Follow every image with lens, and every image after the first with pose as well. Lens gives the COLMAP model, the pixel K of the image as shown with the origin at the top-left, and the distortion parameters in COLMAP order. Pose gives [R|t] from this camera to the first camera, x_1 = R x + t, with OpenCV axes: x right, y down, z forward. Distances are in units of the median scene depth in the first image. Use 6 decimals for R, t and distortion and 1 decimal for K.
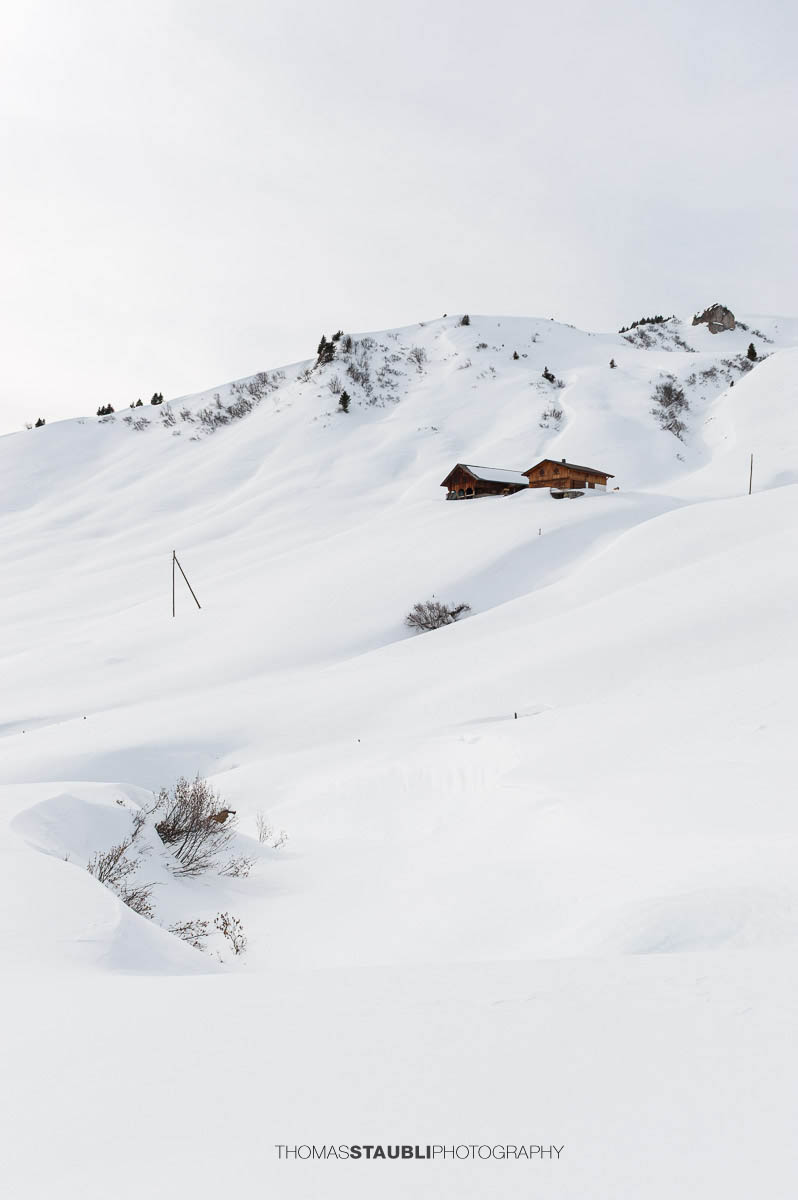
lens RADIAL K [[860.2, 0, 399.0], [0, 860.2, 600.0], [0, 0, 1]] dist [-0.002699, -0.007280]
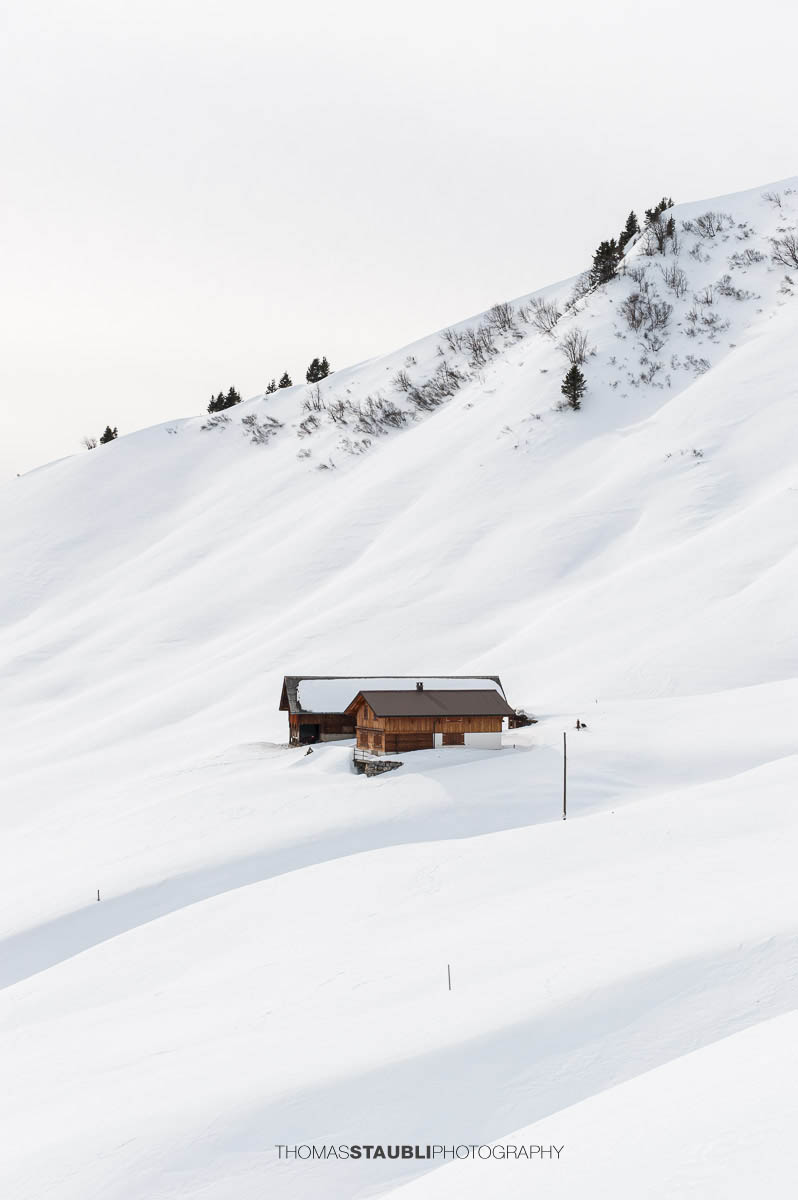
lens RADIAL K [[1977.5, 0, 399.0], [0, 1977.5, 600.0], [0, 0, 1]] dist [-0.006775, -0.083924]
pose [[0.897530, -0.011688, -0.440798, 0.308049], [0.004310, 0.999833, -0.017736, -0.083494], [0.440932, 0.014019, 0.897431, -0.036416]]
